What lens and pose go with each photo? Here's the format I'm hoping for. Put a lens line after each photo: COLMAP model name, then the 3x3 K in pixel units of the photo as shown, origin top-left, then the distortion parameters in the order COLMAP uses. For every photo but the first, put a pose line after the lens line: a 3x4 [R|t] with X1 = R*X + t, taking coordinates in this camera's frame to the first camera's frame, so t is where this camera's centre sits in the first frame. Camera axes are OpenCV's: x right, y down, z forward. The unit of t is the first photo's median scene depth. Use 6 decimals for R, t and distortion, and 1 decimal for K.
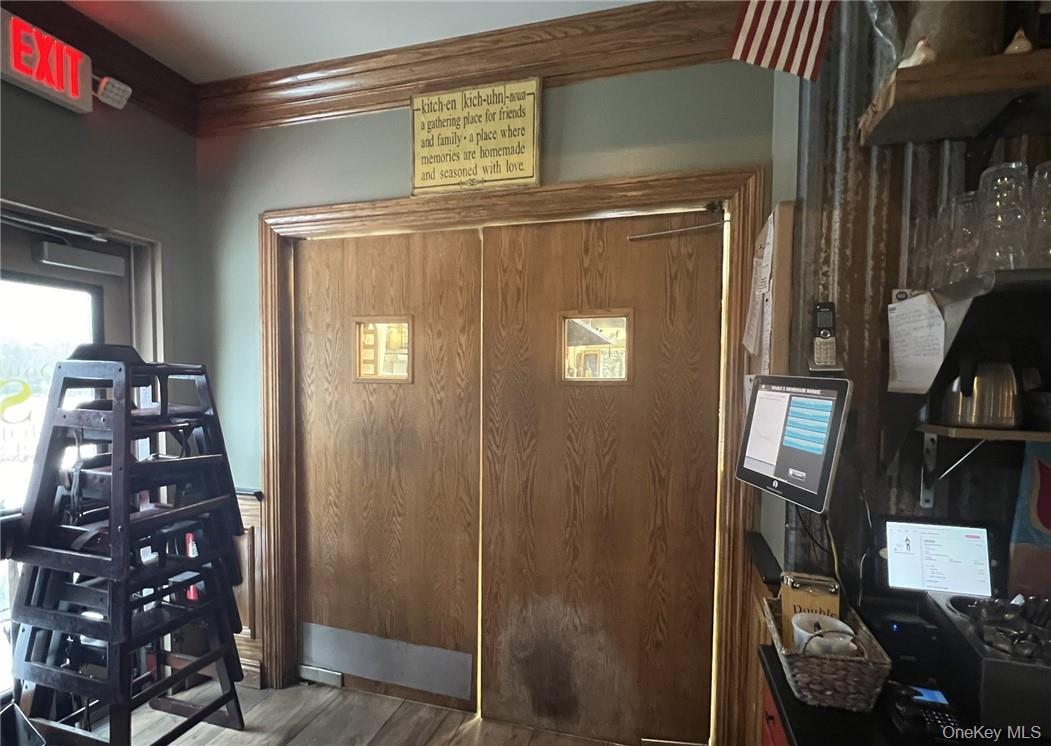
lens RADIAL K [[535.9, 0, 512.4], [0, 535.9, 402.3], [0, 0, 1]] dist [0.002611, -0.000368]
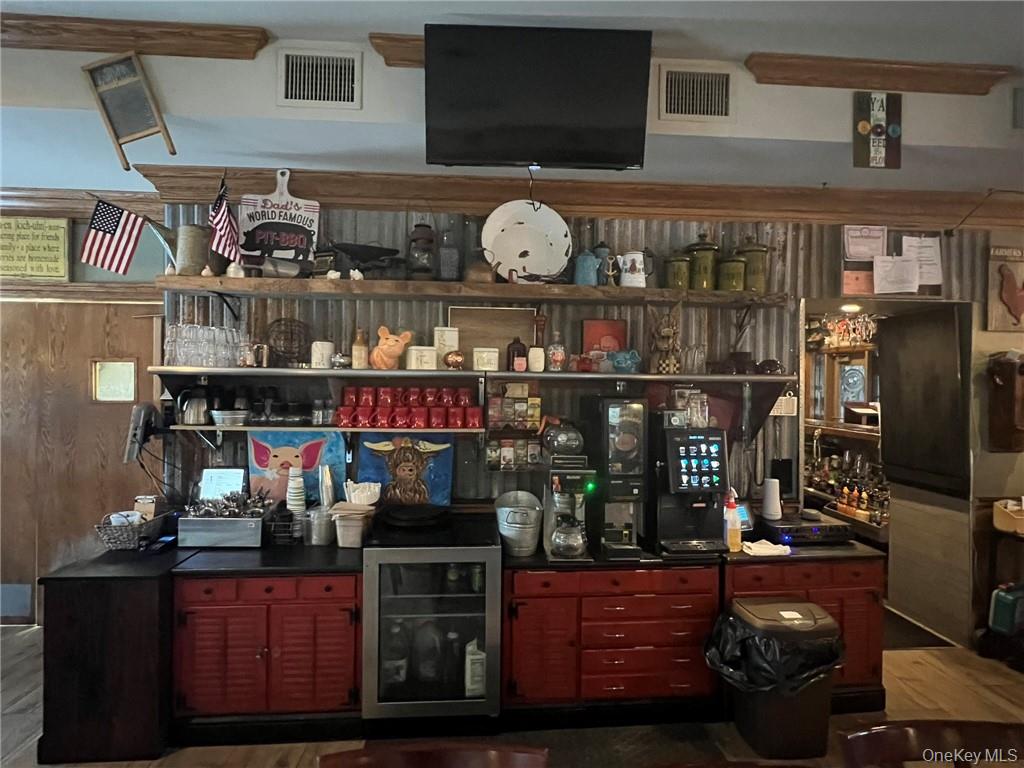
lens RADIAL K [[511.2, 0, 511.3], [0, 511.2, 381.6], [0, 0, 1]] dist [-0.002593, 0.000696]
pose [[0.941305, 0.003162, 0.337543, 0.784568], [0.010804, 0.999162, -0.039489, -0.023034], [-0.337385, 0.040818, 0.940481, -0.901298]]
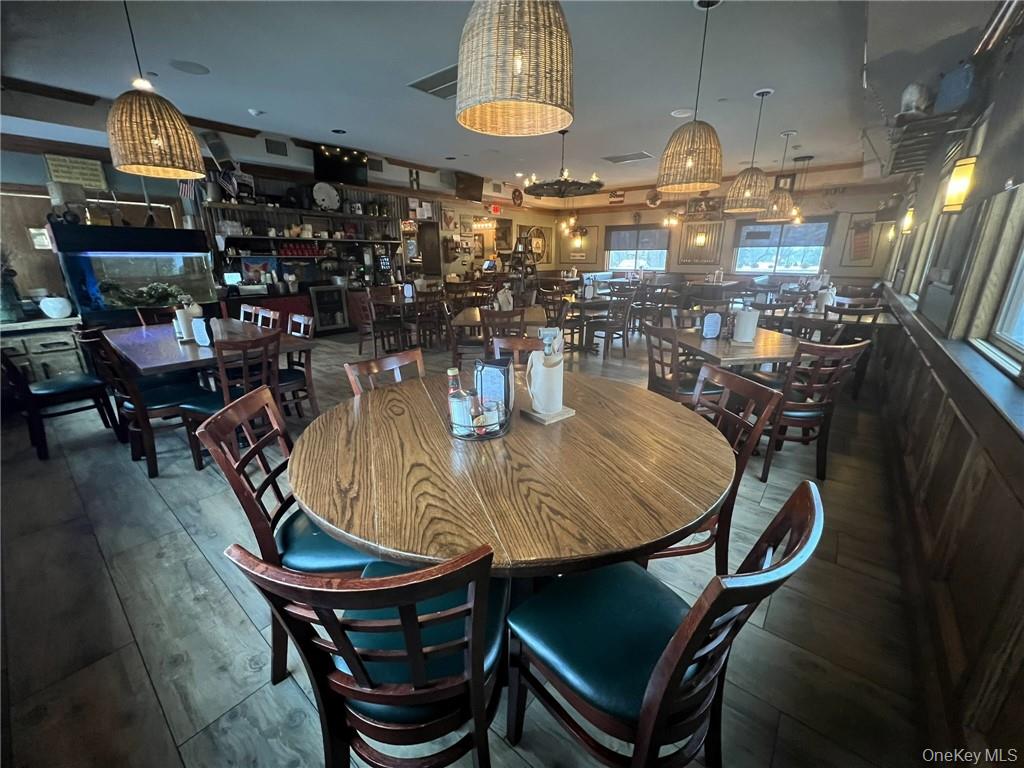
lens RADIAL K [[409.0, 0, 514.7], [0, 409.0, 383.3], [0, 0, 1]] dist [-0.001033, -0.000411]
pose [[0.383510, -0.280088, 0.880040, -1.657006], [0.045413, 0.957469, 0.284940, 0.163922], [-0.922420, -0.069312, 0.379918, -2.615543]]
